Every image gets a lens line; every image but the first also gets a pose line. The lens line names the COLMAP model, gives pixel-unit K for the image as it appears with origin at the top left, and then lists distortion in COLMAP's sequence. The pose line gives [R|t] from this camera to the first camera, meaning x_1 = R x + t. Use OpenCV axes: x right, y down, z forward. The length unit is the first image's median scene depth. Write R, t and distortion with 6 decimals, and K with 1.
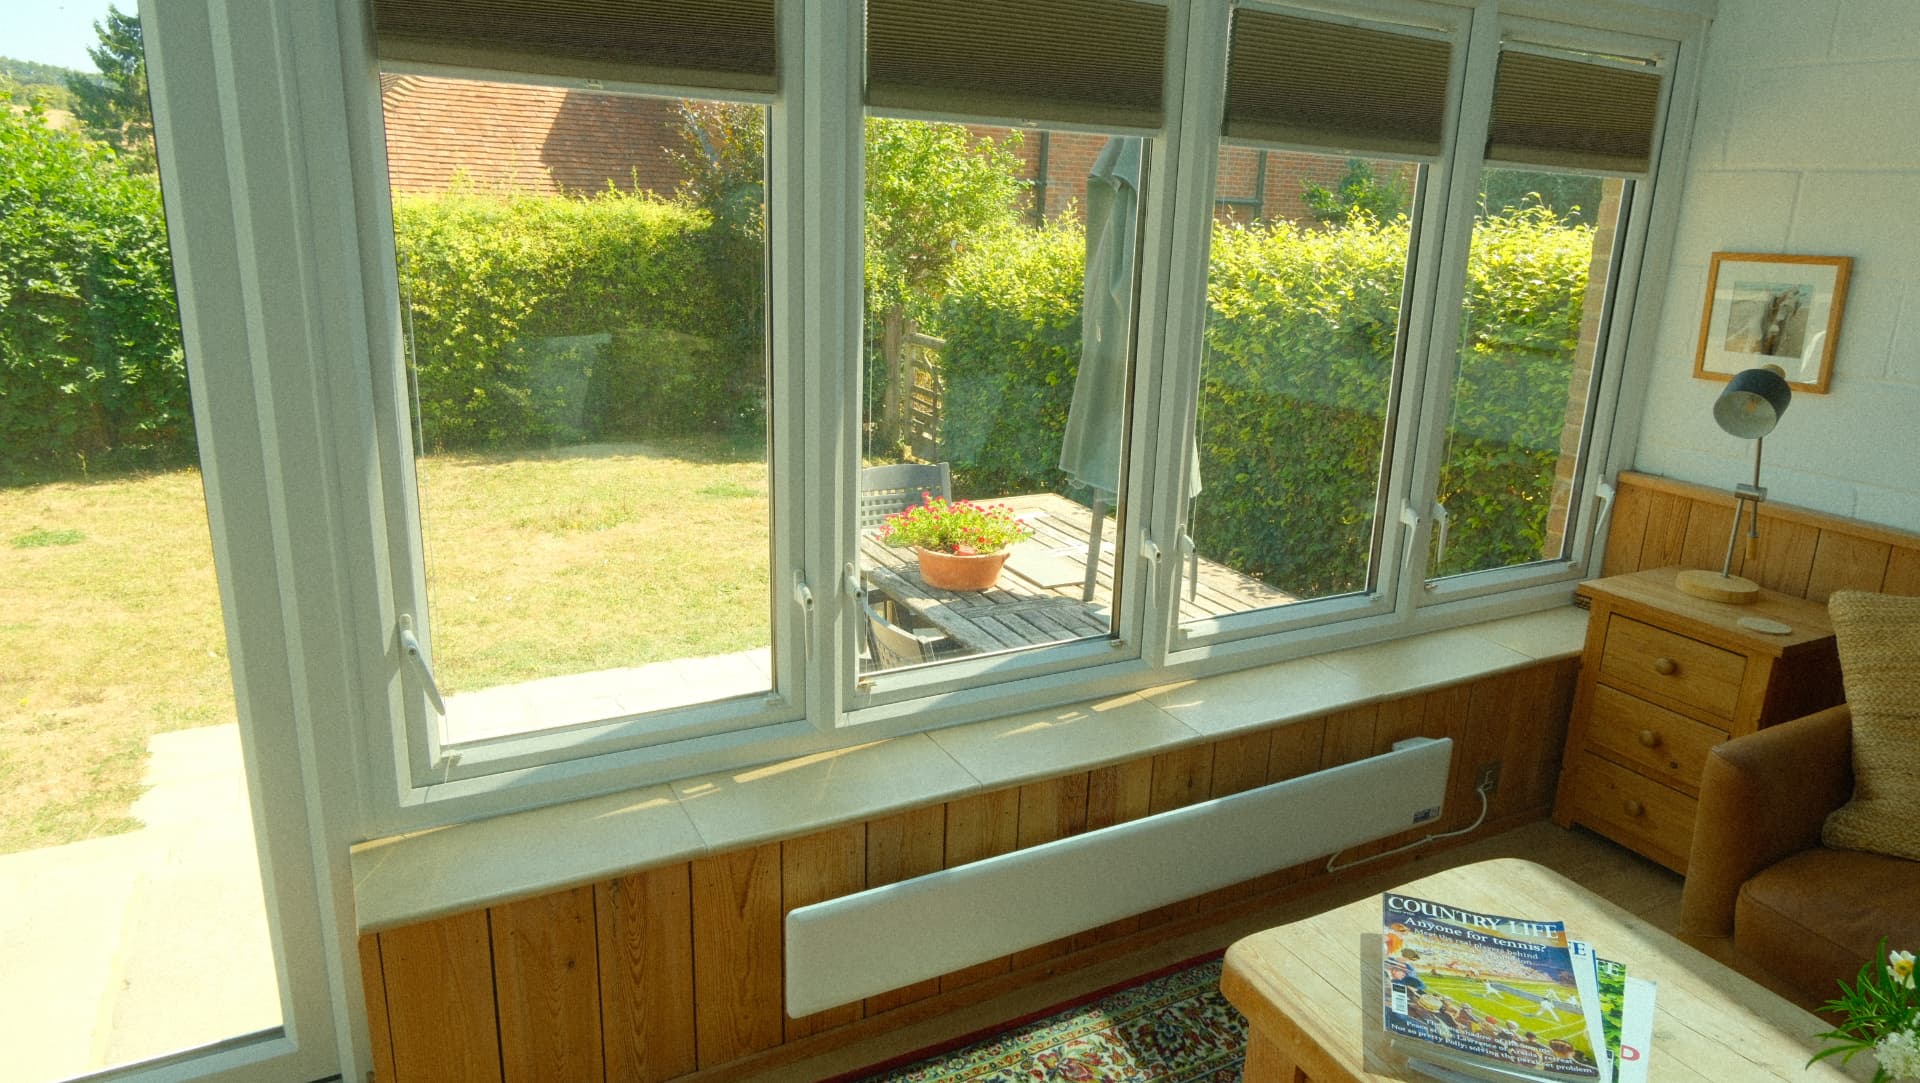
lens RADIAL K [[1202.8, 0, 977.7], [0, 1202.8, 538.5], [0, 0, 1]] dist [-0.013522, 0.005338]
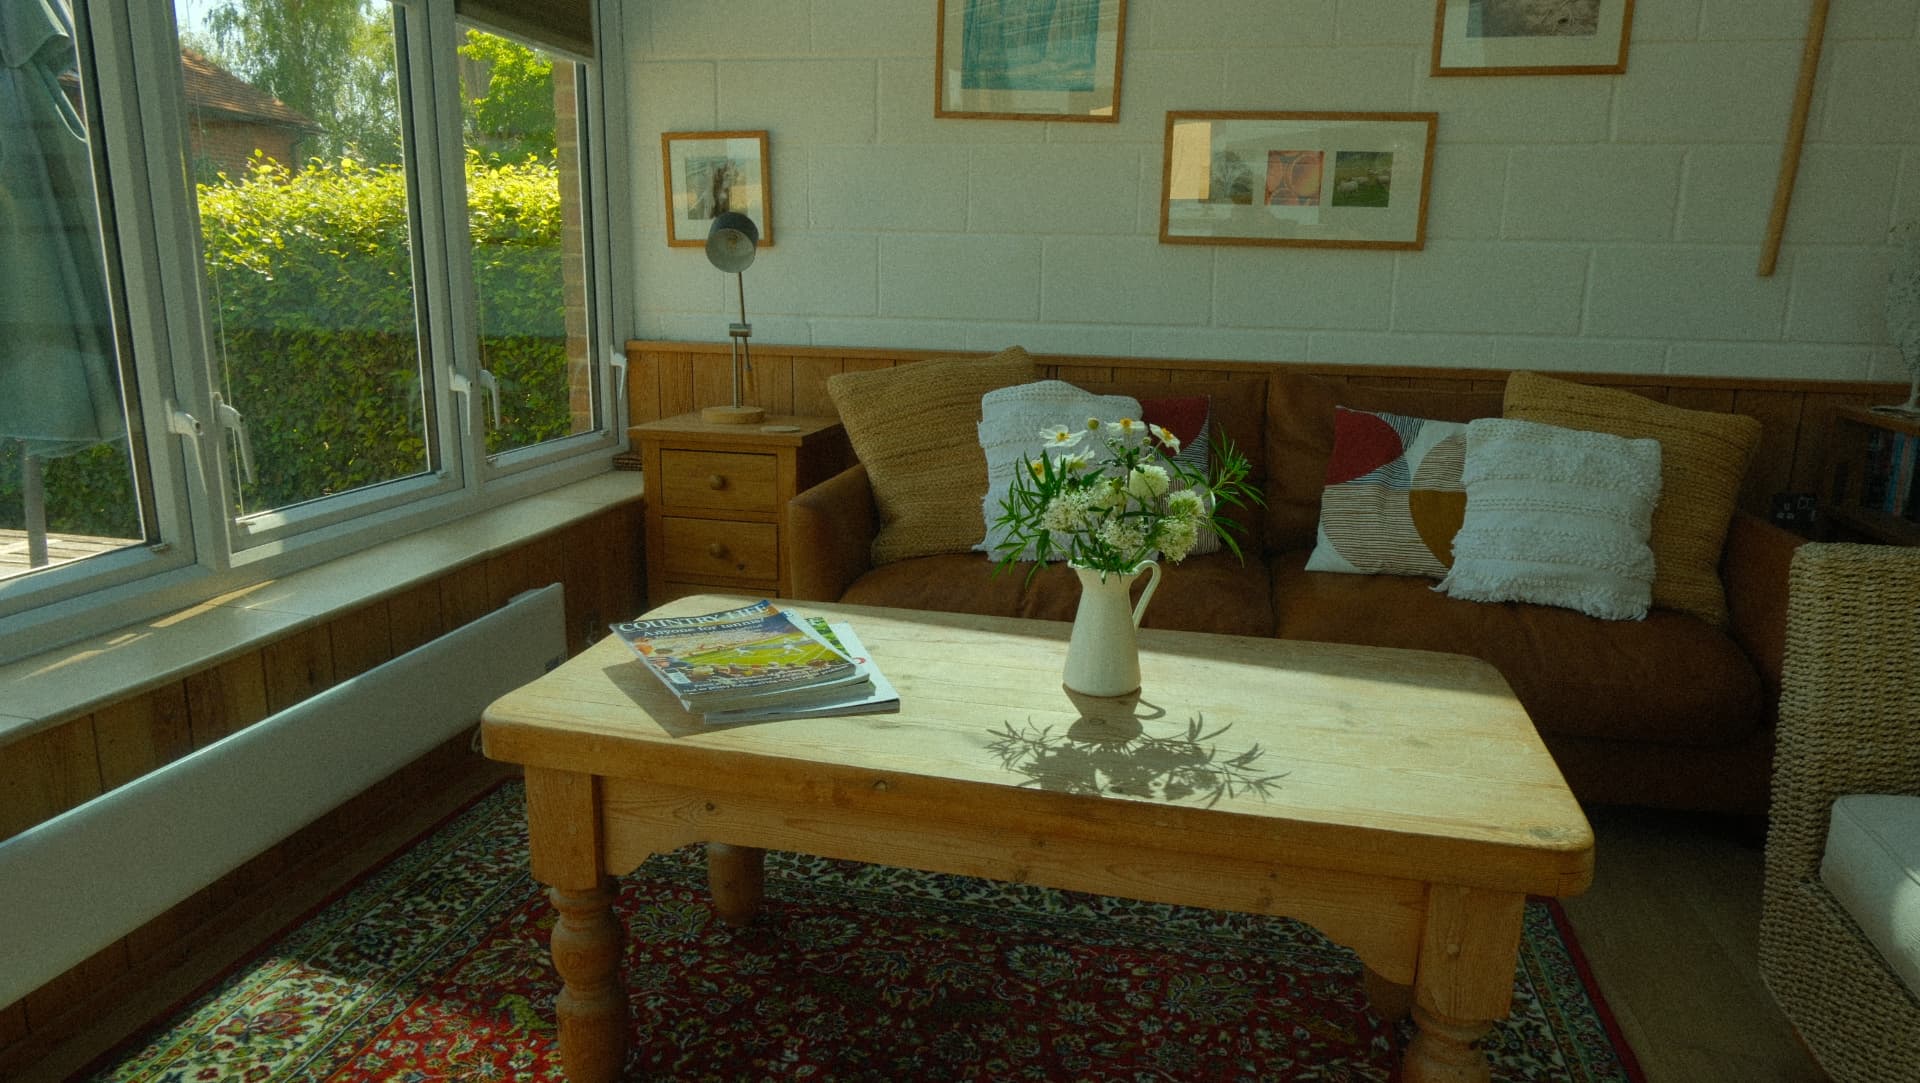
lens RADIAL K [[1202.8, 0, 977.7], [0, 1202.8, 538.5], [0, 0, 1]] dist [-0.013522, 0.005338]
pose [[0.651429, -0.189729, 0.734604, -0.114271], [0.208090, 0.975779, 0.067489, 0.139668], [-0.729615, 0.108899, 0.675131, 0.062212]]
